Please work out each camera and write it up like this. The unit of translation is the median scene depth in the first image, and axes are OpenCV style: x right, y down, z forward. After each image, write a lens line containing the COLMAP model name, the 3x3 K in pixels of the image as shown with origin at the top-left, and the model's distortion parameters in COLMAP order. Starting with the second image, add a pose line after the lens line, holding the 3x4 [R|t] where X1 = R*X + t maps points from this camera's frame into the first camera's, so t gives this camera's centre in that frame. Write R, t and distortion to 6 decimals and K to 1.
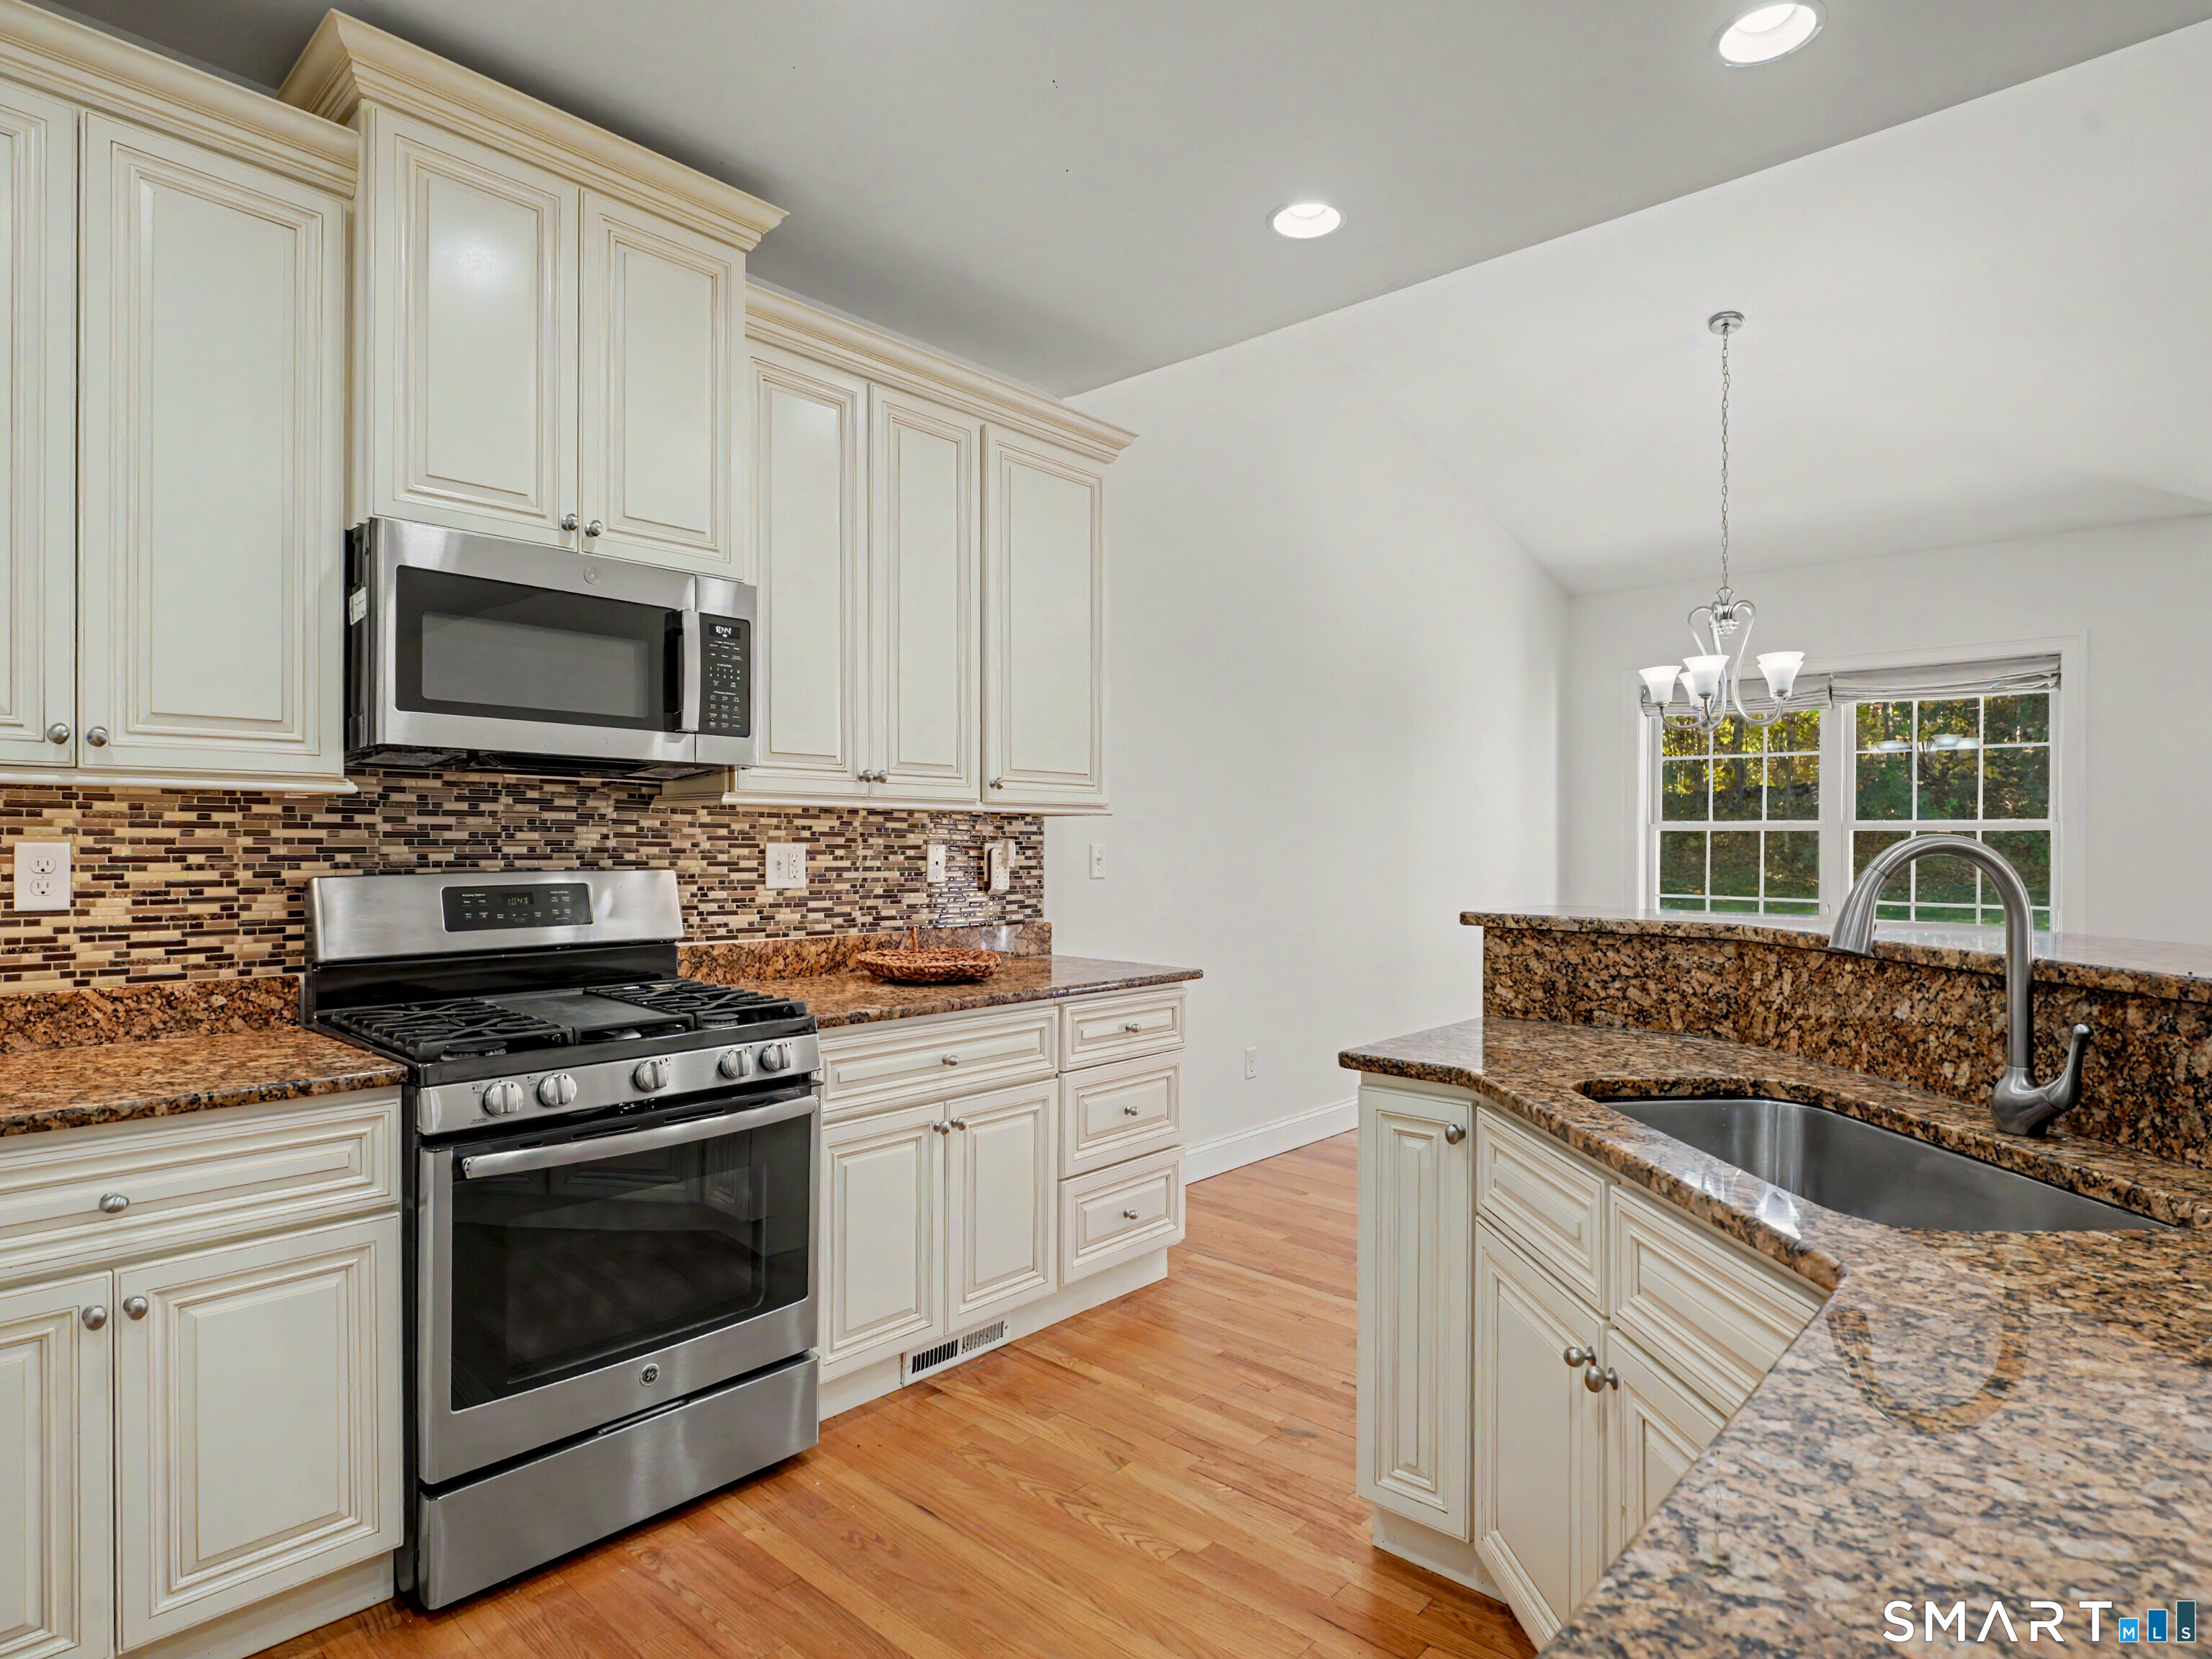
lens RADIAL K [[1218.4, 0, 1122.6], [0, 1218.4, 840.2], [0, 0, 1]] dist [-0.003235, -0.000386]
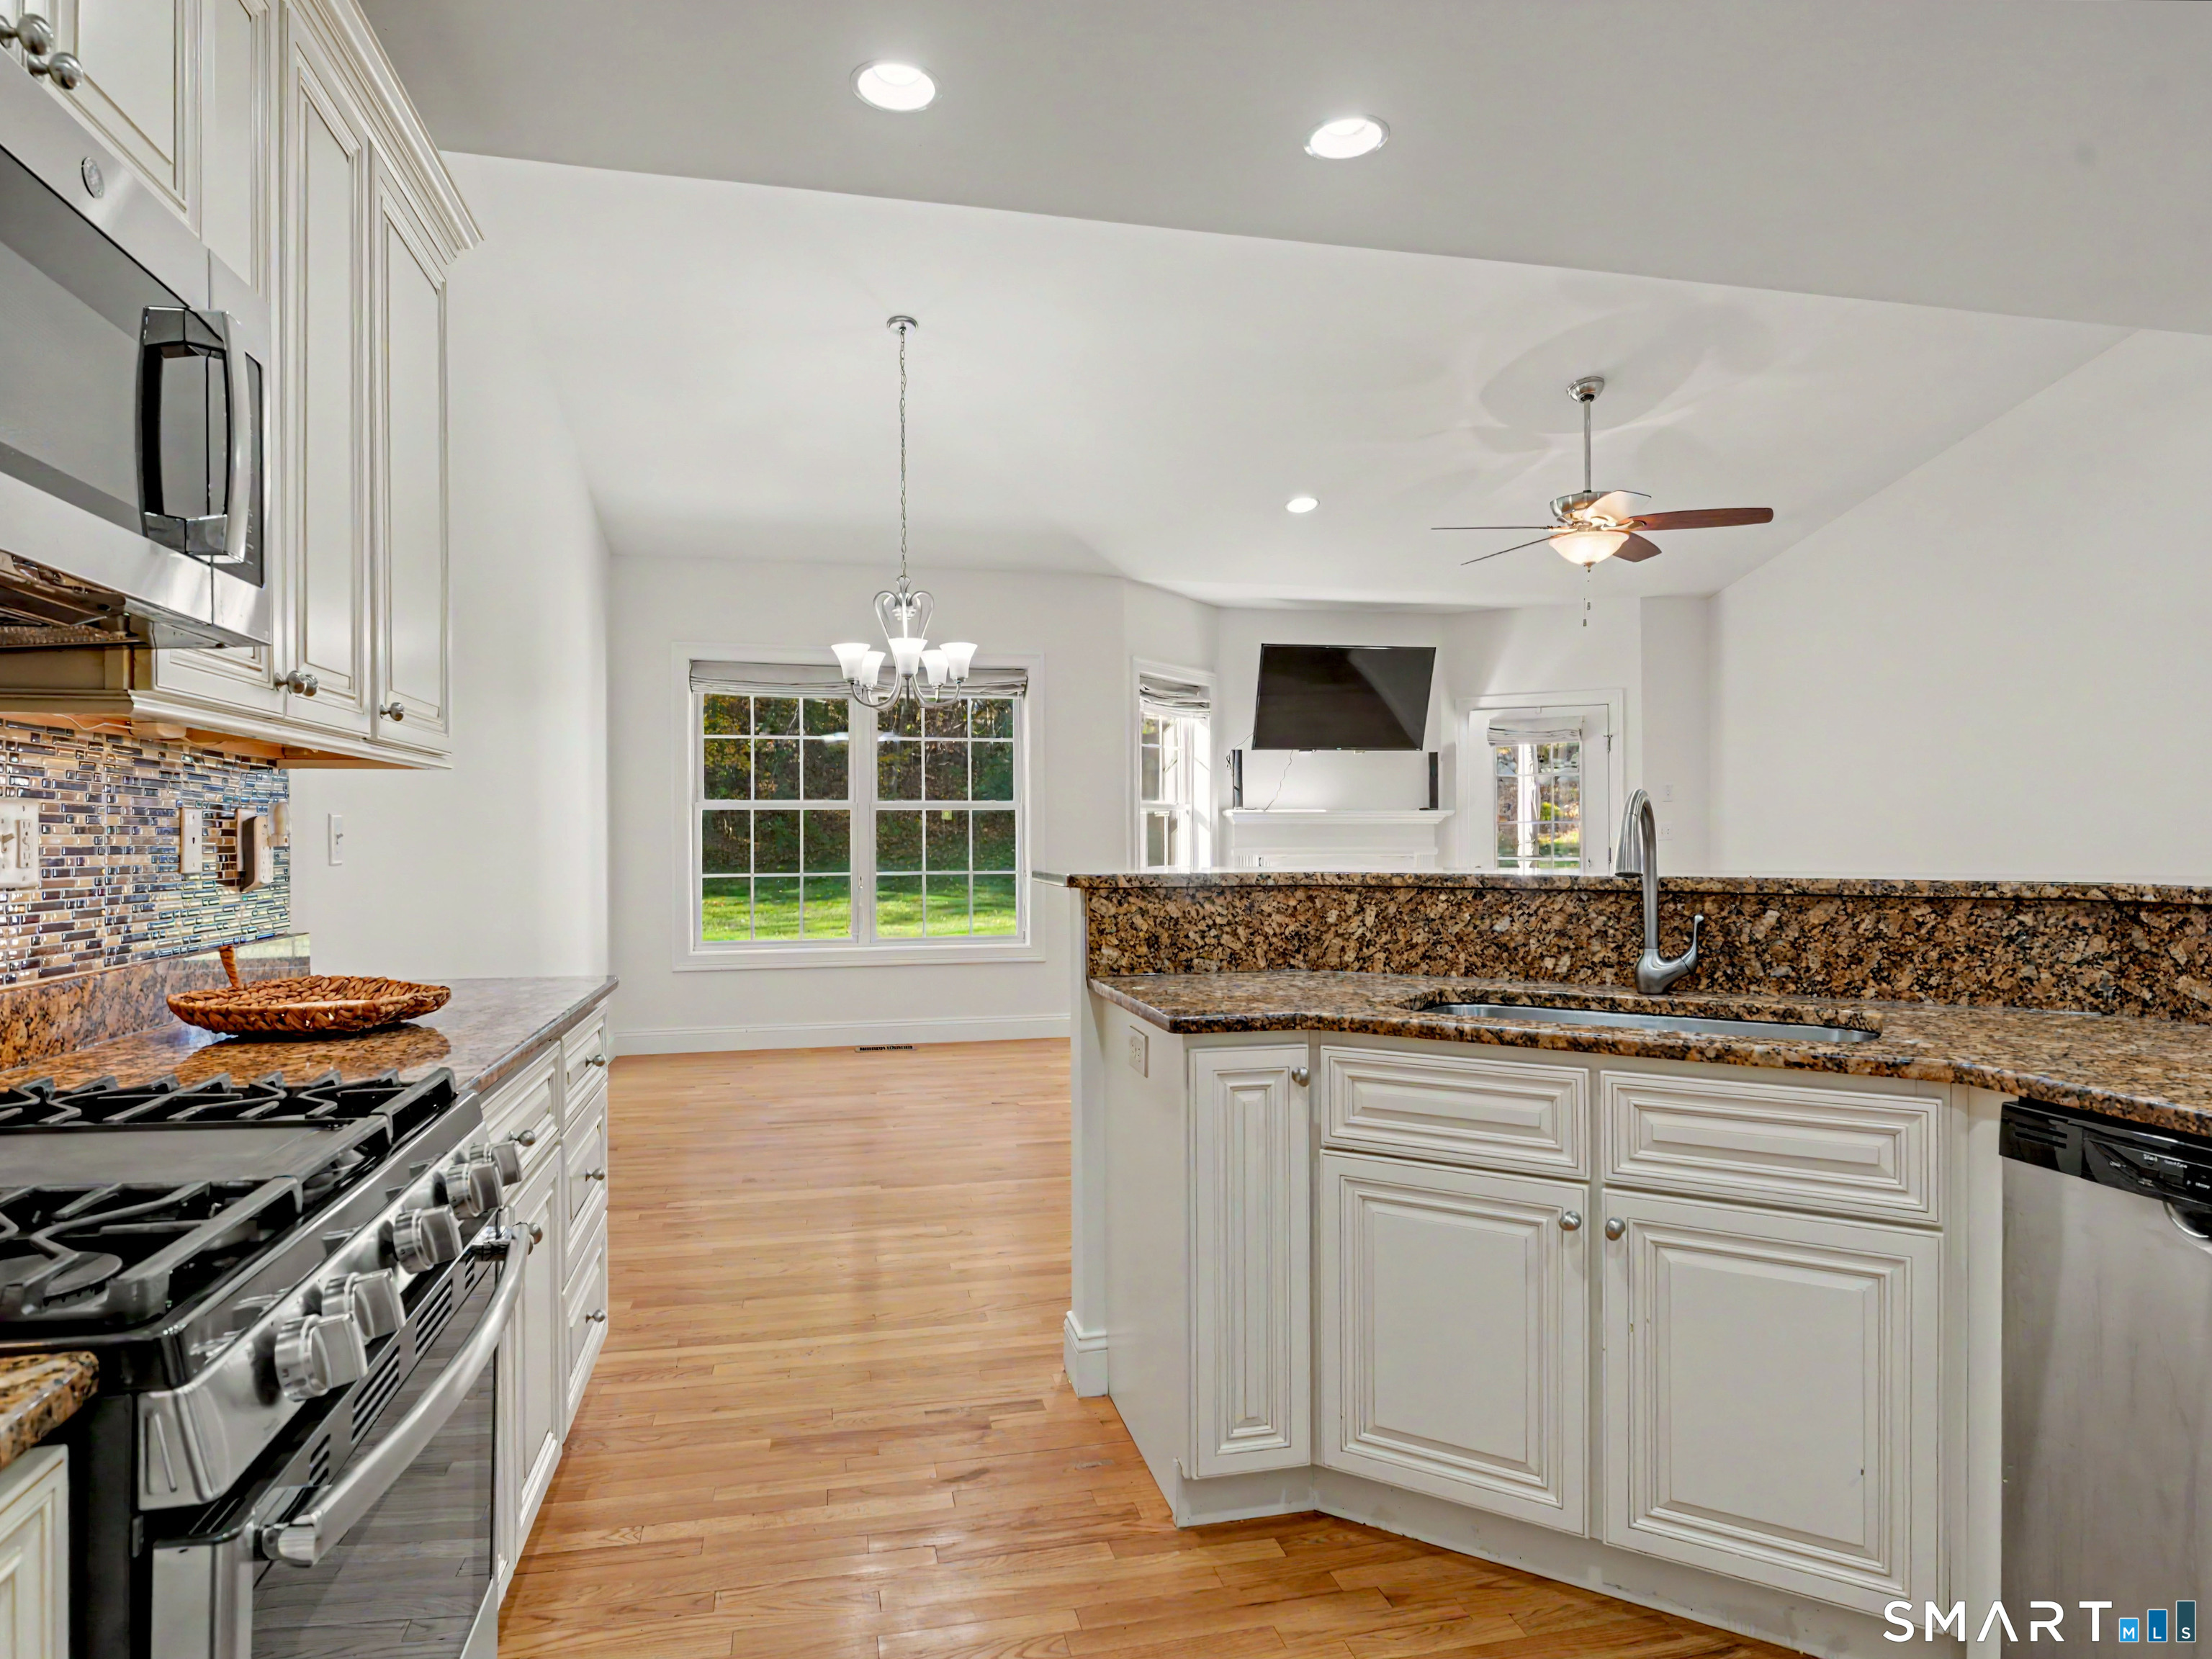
lens RADIAL K [[1271.7, 0, 1103.2], [0, 1271.7, 826.4], [0, 0, 1]] dist [0.007762, -0.001126]
pose [[0.583459, -0.003912, 0.812133, -0.487547], [0.006351, 0.999980, 0.000254, 0.018012], [-0.812118, 0.005010, 0.583472, 0.344525]]
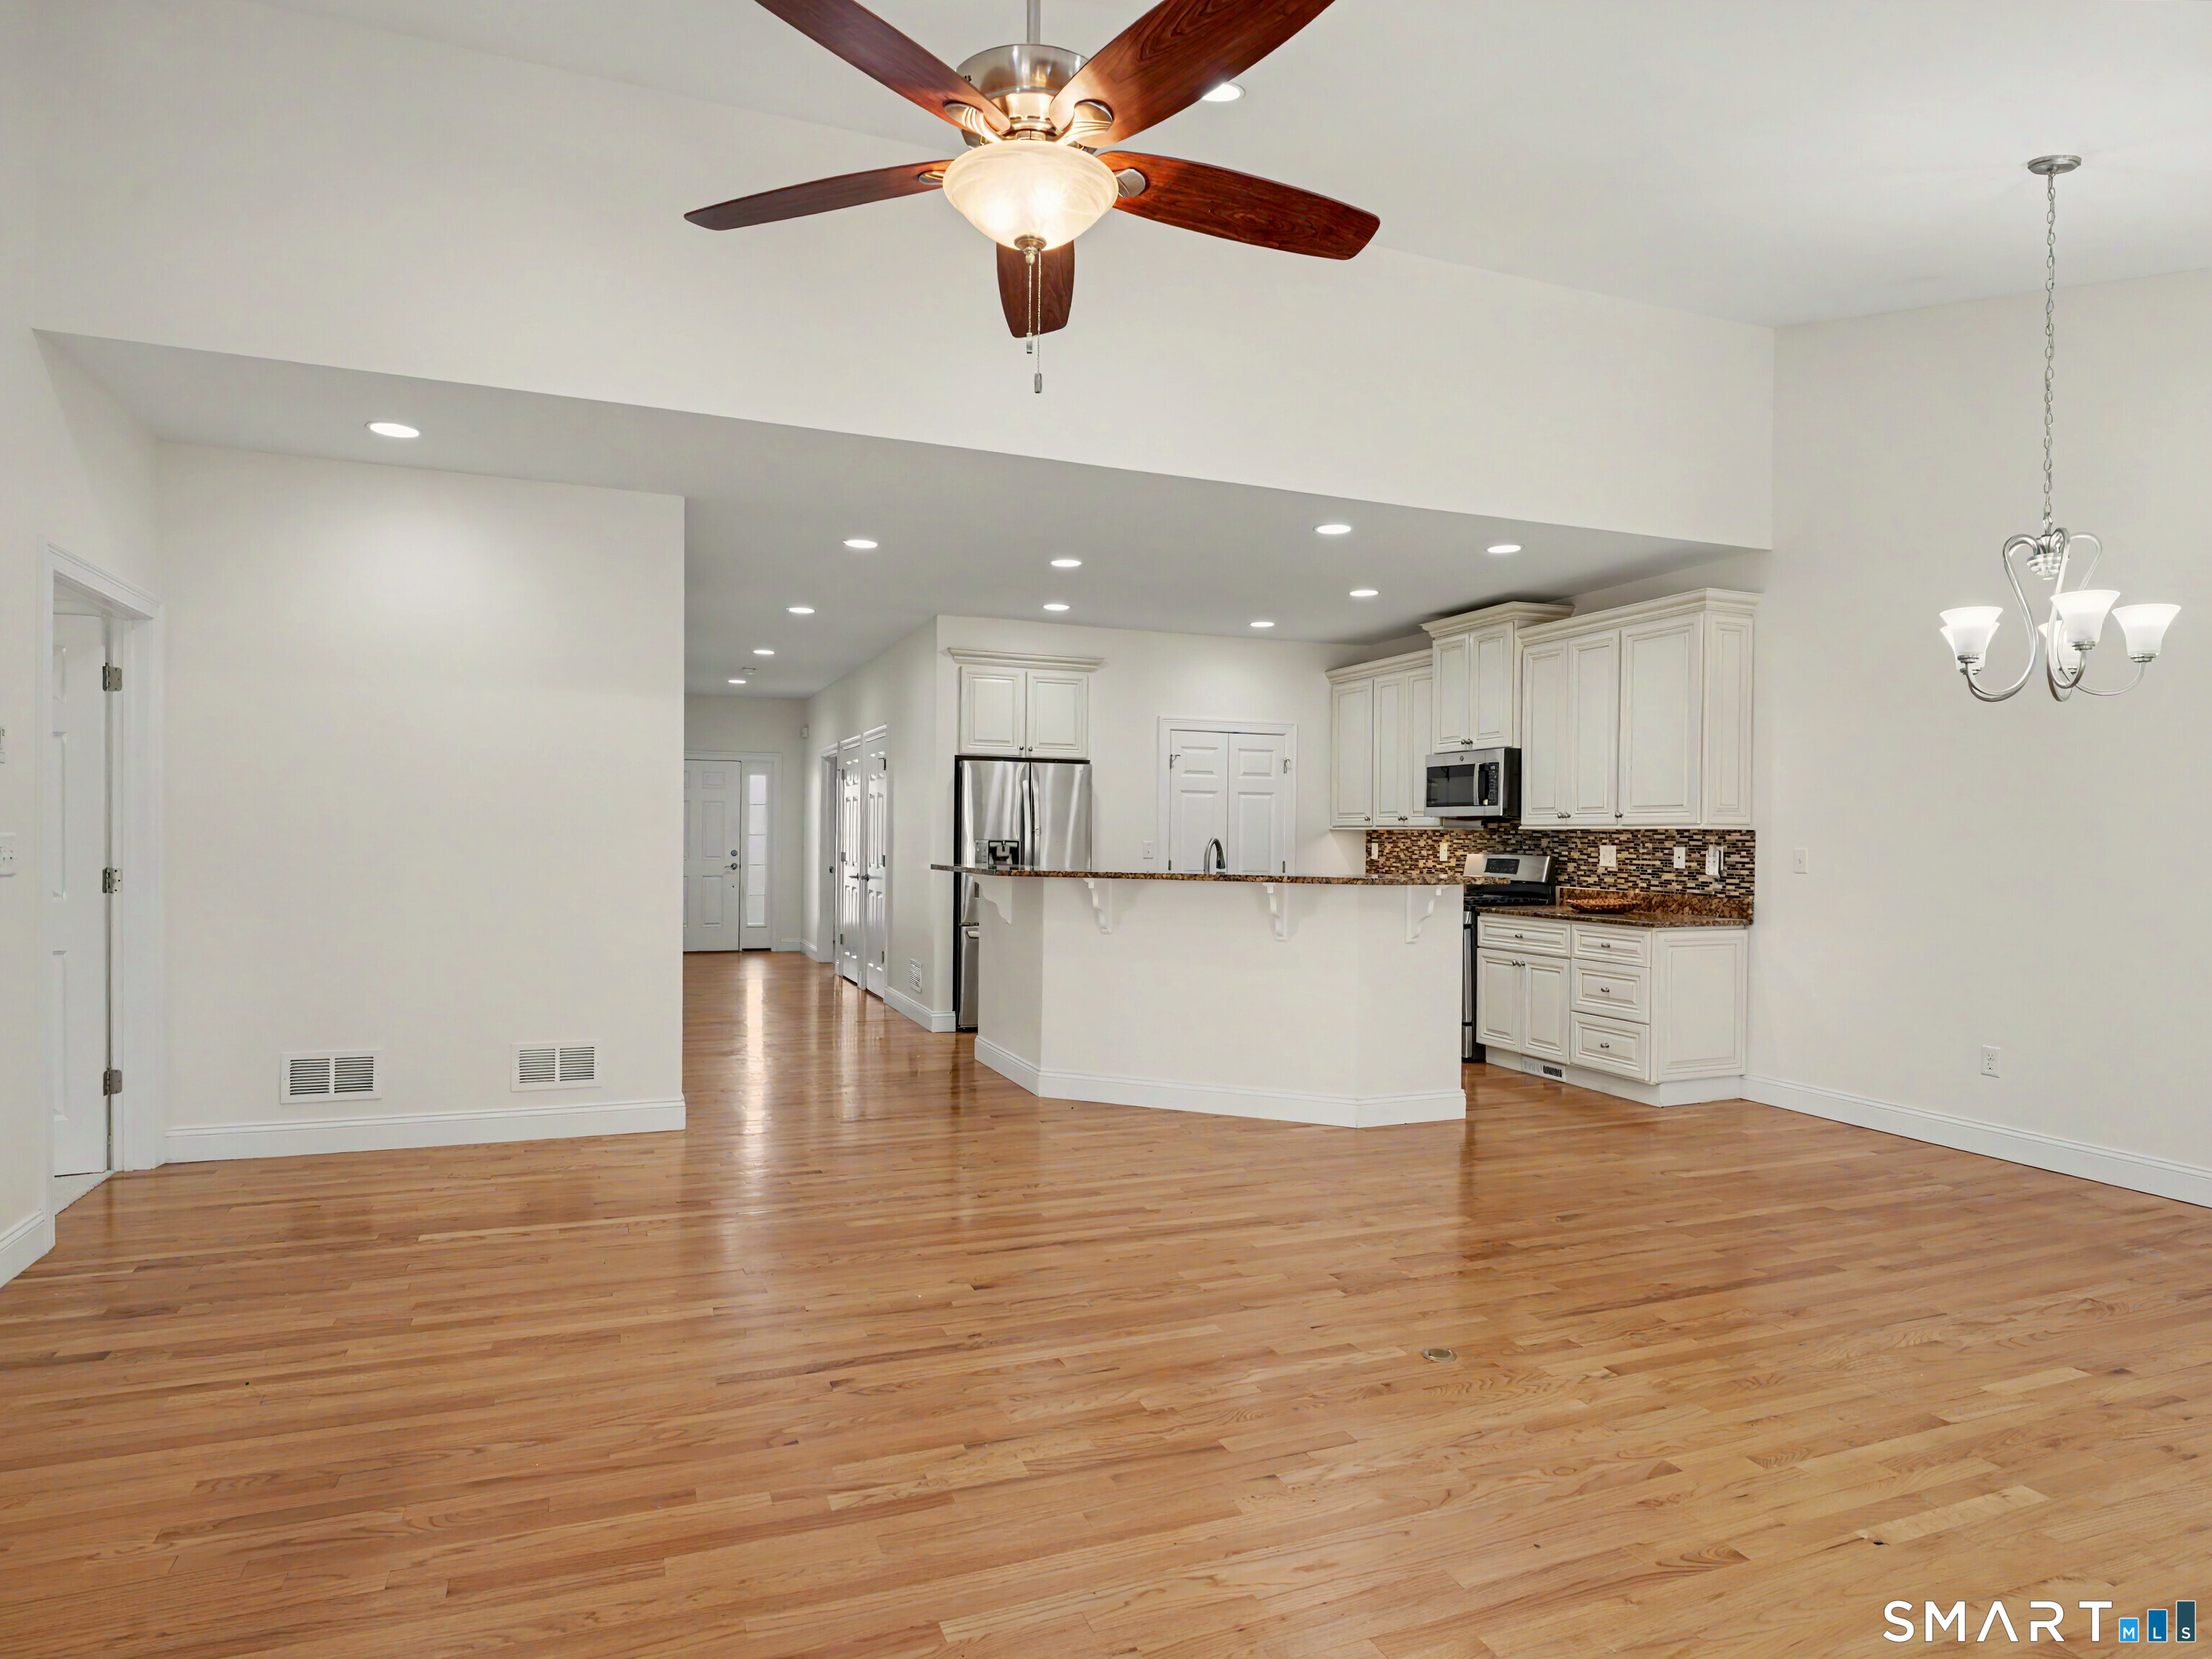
lens RADIAL K [[1270.2, 0, 1093.5], [0, 1270.2, 840.7], [0, 0, 1]] dist [-0.005781, 0.000270]
pose [[-0.456128, -0.006002, -0.889894, 2.336319], [-0.010704, 0.999942, -0.001258, 0.006754], [0.889850, 0.008951, -0.456166, 1.329769]]
